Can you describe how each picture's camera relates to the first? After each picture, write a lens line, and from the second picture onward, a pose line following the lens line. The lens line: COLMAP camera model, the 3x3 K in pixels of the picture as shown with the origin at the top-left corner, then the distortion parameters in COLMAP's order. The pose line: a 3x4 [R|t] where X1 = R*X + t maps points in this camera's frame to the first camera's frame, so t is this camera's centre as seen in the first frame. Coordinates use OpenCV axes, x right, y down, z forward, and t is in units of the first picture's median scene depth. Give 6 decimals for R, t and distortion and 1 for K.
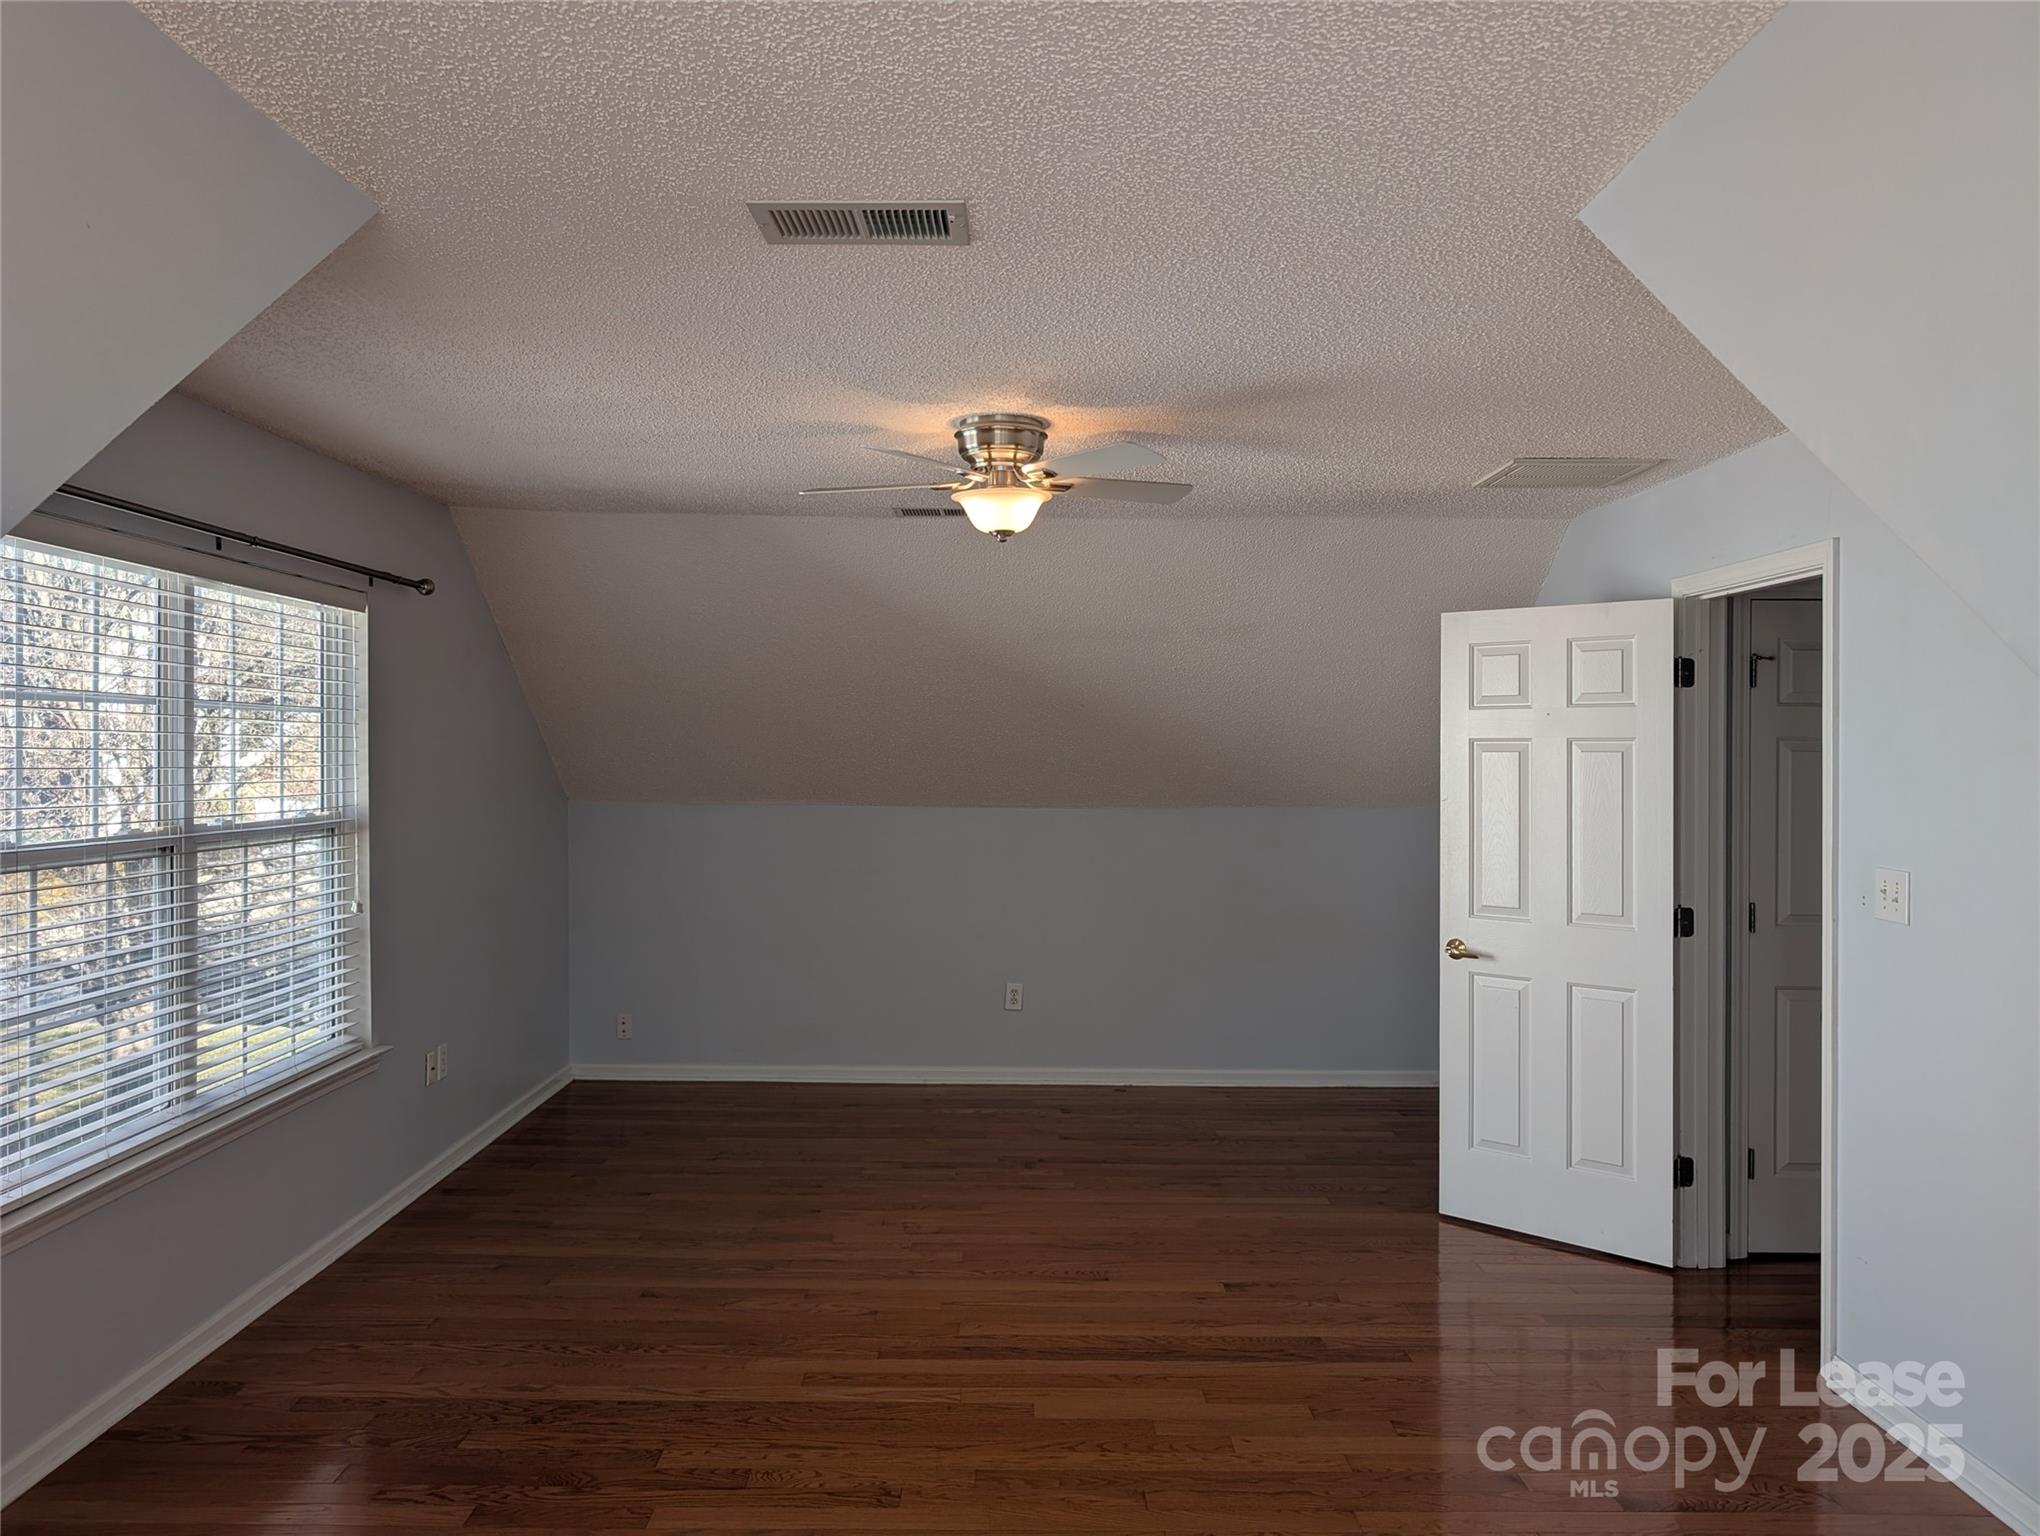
lens RADIAL K [[1445.9, 0, 1020.0], [0, 1445.9, 768.0], [0, 0, 1]] dist [-0.000982, -0.000747]
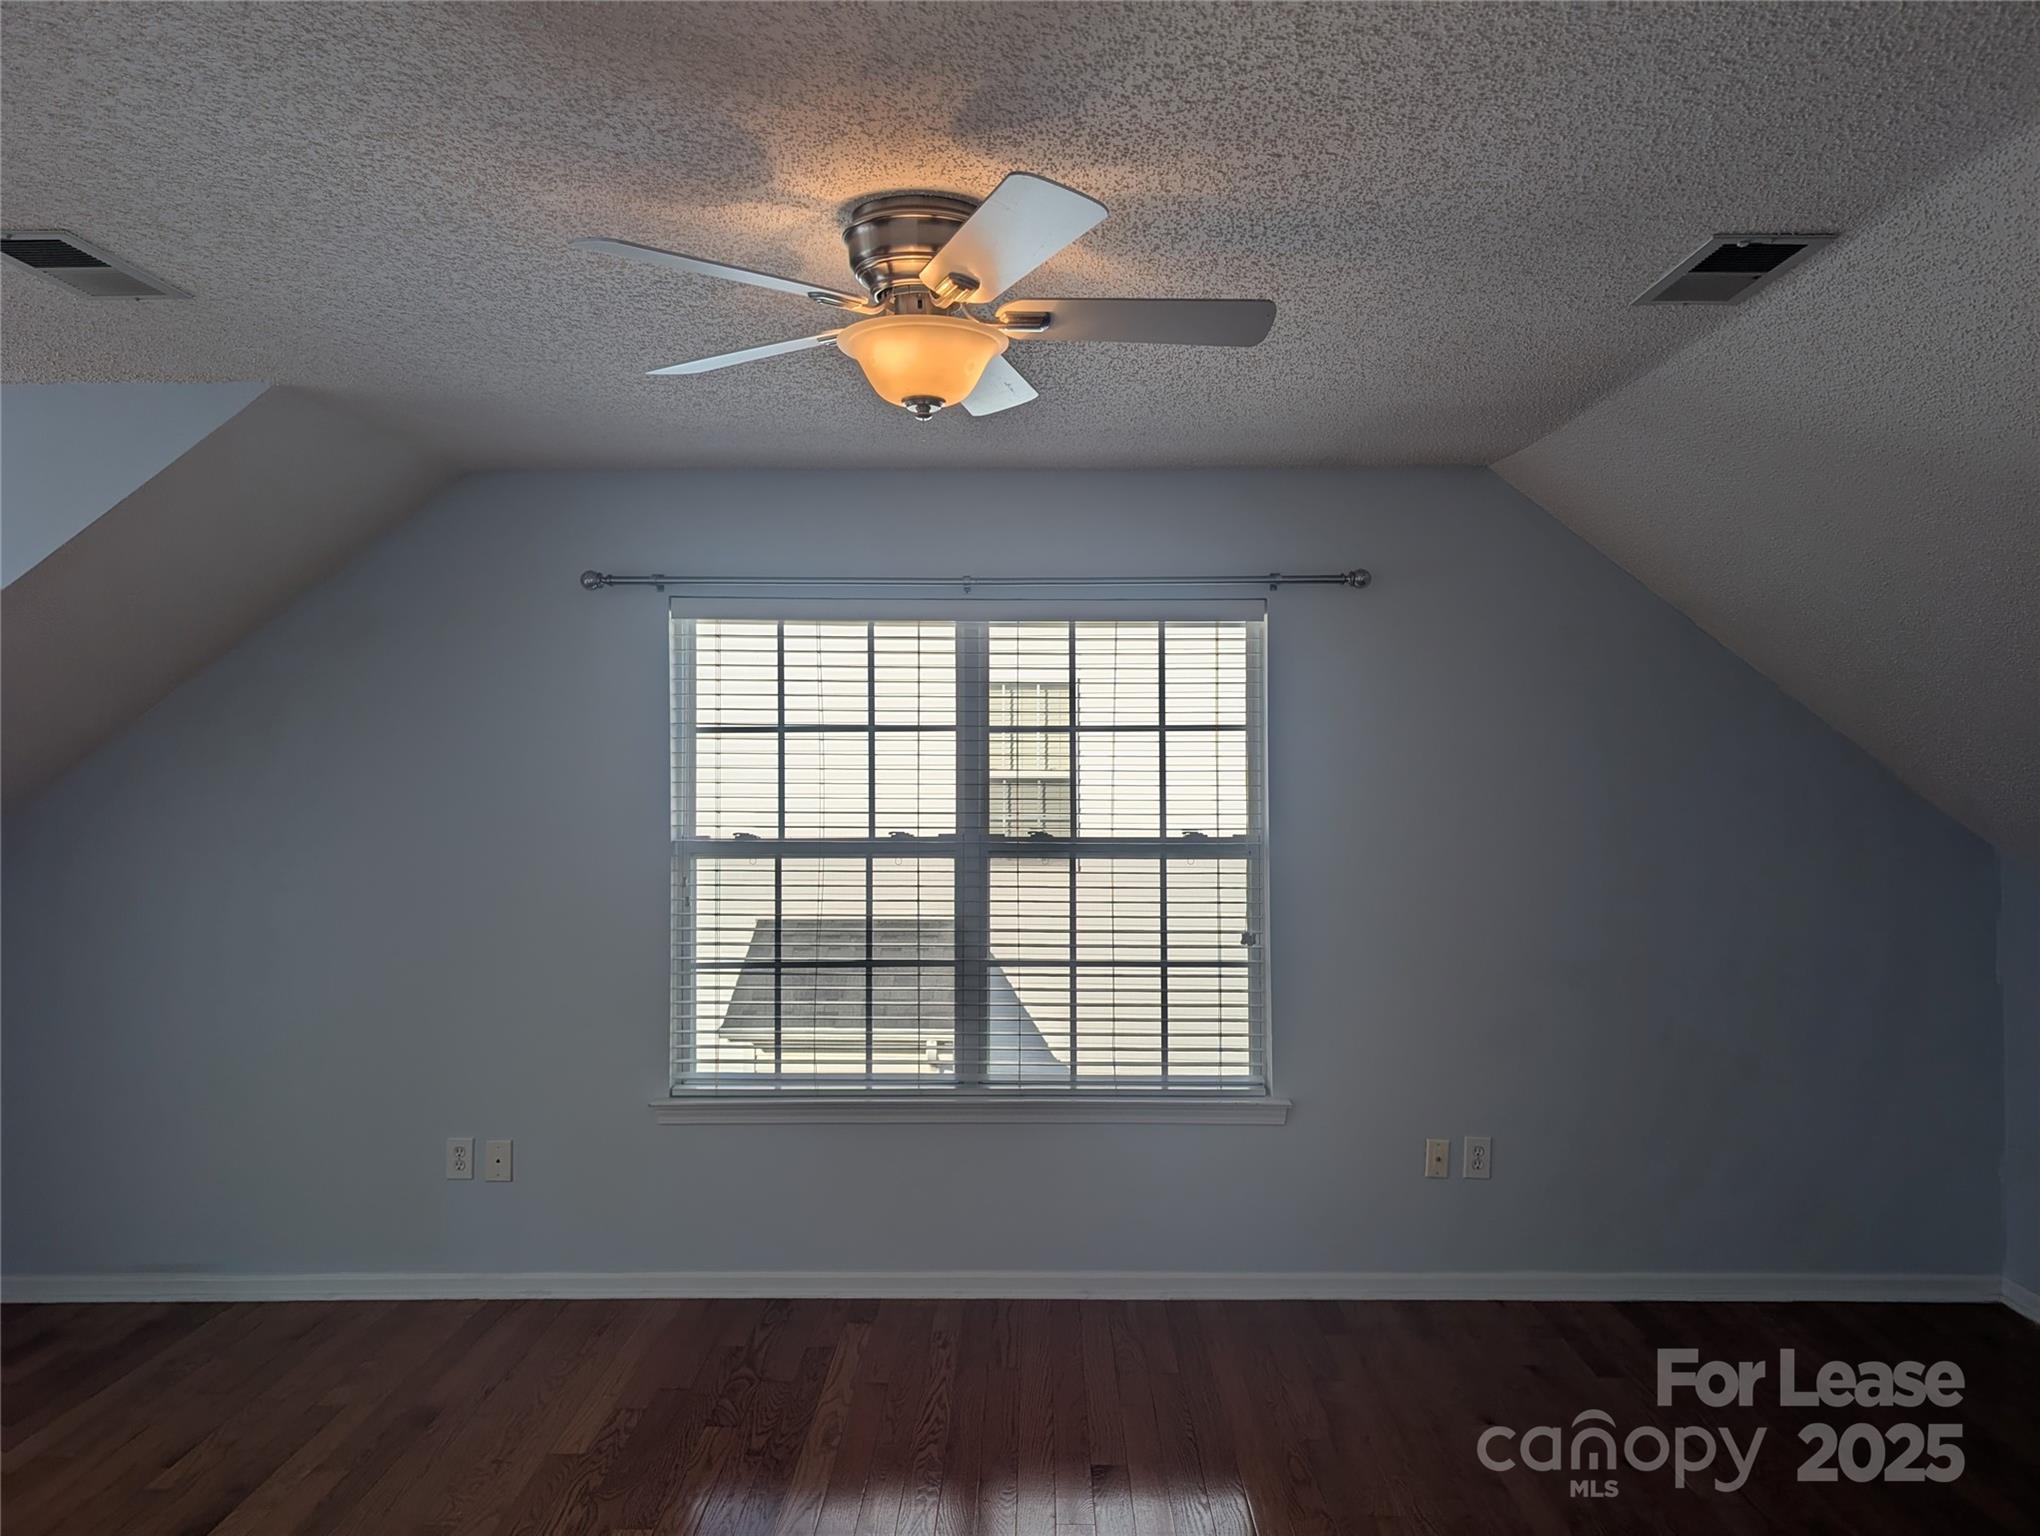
lens RADIAL K [[1412.2, 0, 1008.2], [0, 1412.2, 757.2], [0, 0, 1]] dist [0.003997, -0.040854]
pose [[0.003842, -0.025840, -0.999659, 0.598579], [-0.008948, 0.999625, -0.025874, 0.006115], [0.999953, 0.009044, 0.003610, 1.112674]]
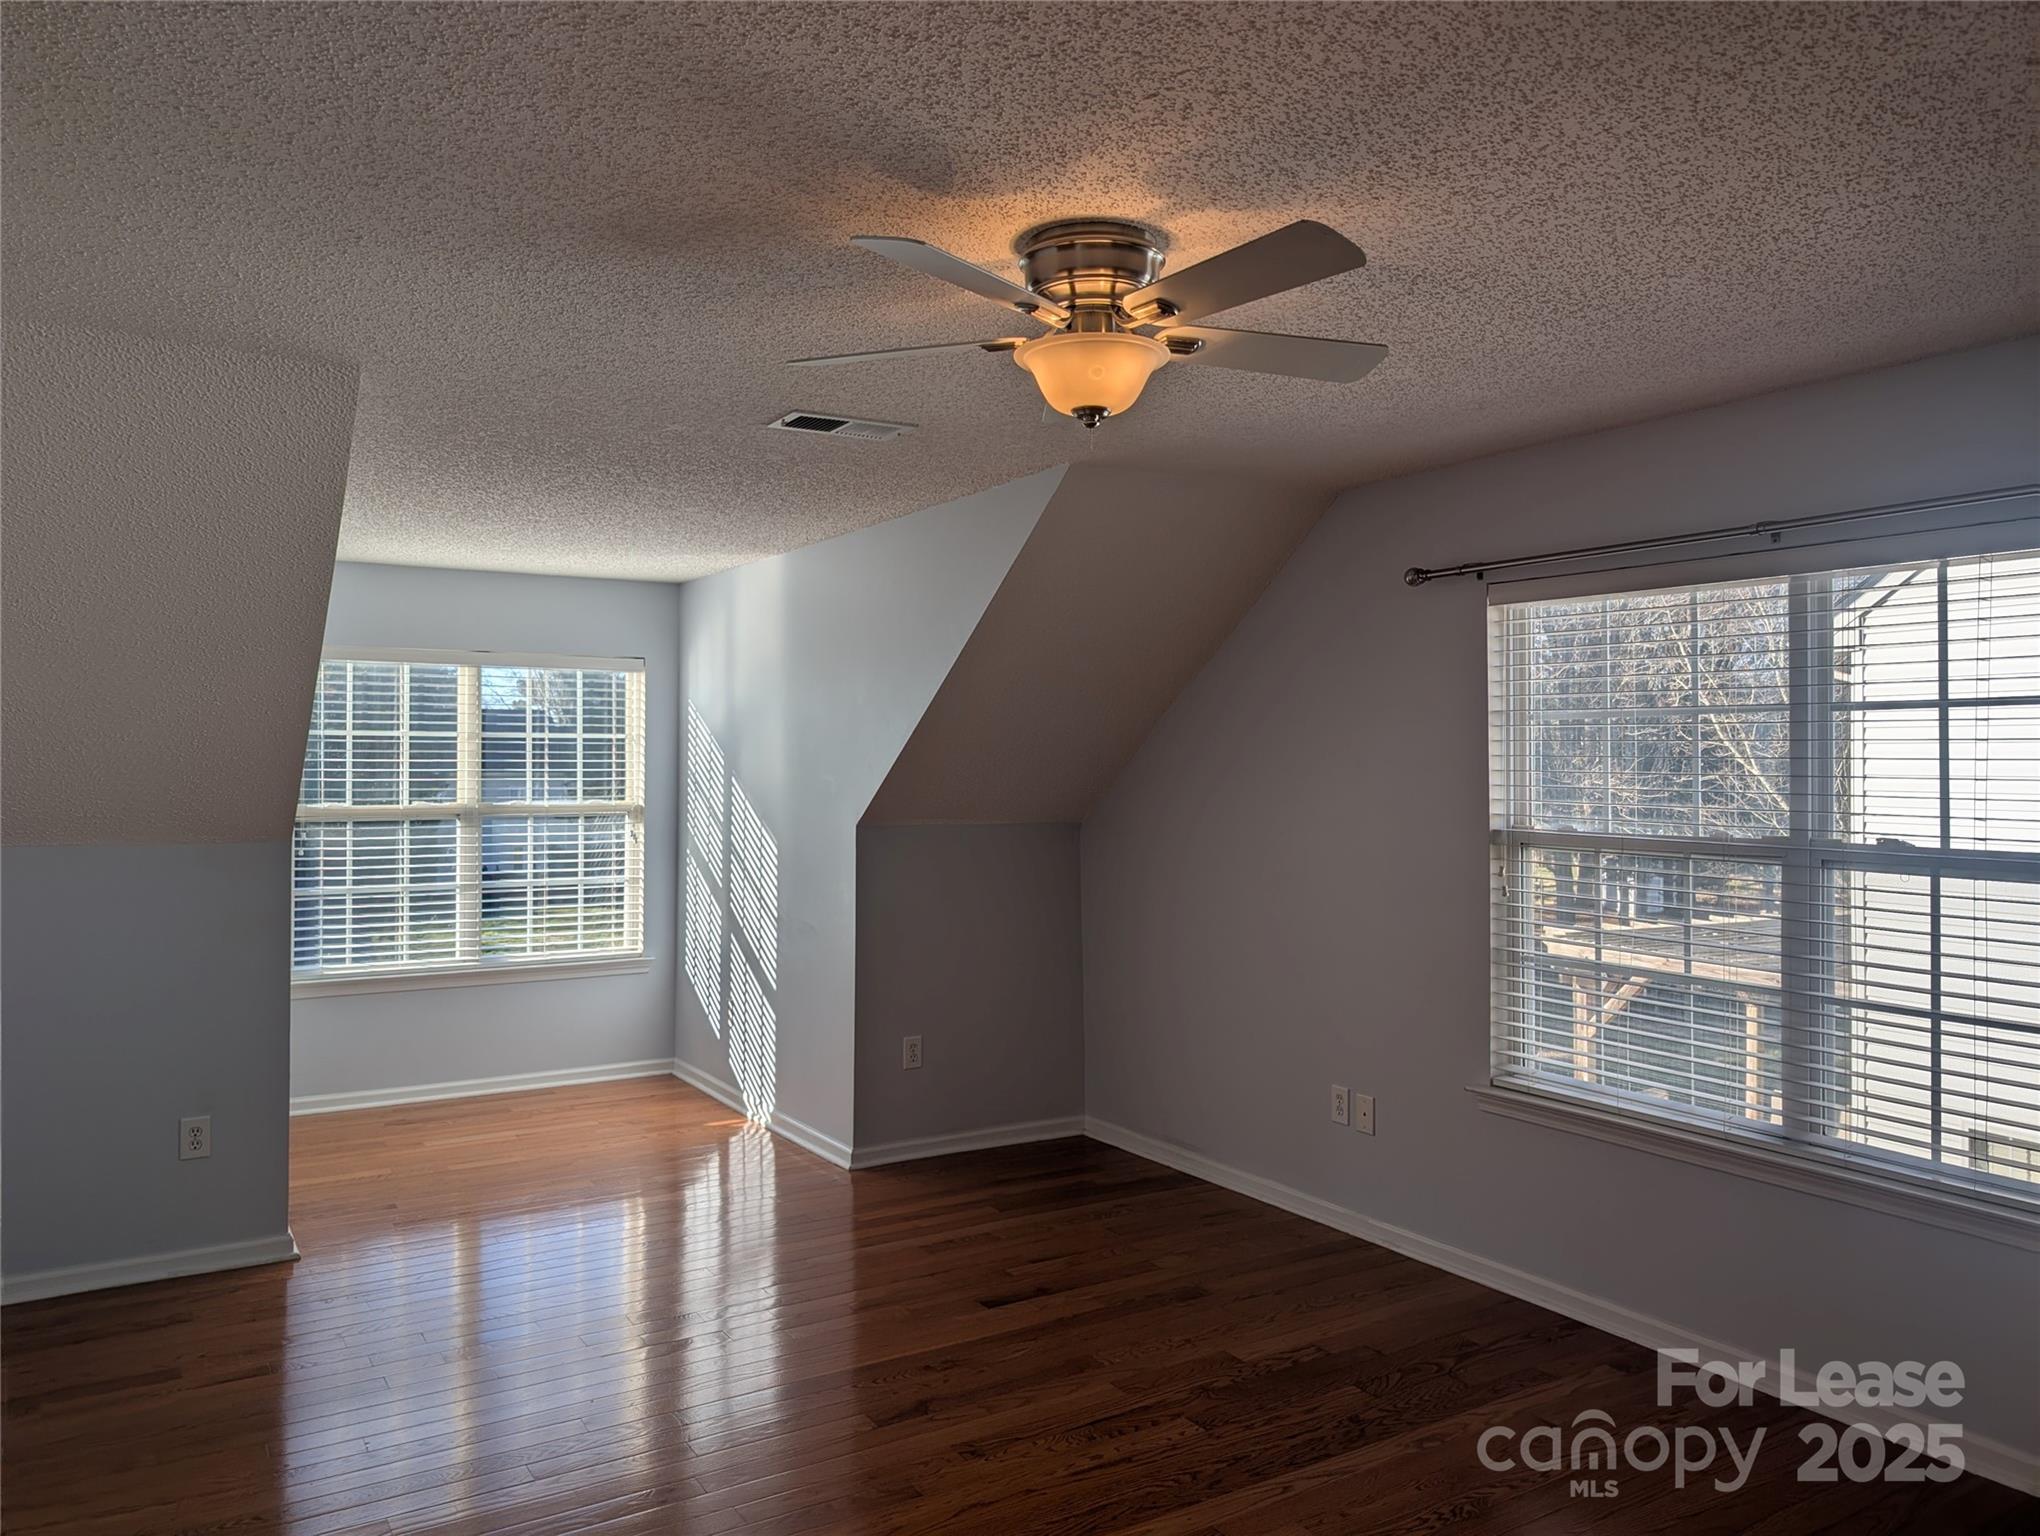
lens RADIAL K [[1445.9, 0, 1020.0], [0, 1445.9, 768.0], [0, 0, 1]] dist [-0.000982, -0.000747]
pose [[-0.853588, -0.006630, -0.520906, 0.375596], [-0.013636, 0.999861, 0.009620, -0.009505], [0.520770, 0.015314, -0.853560, 1.656419]]
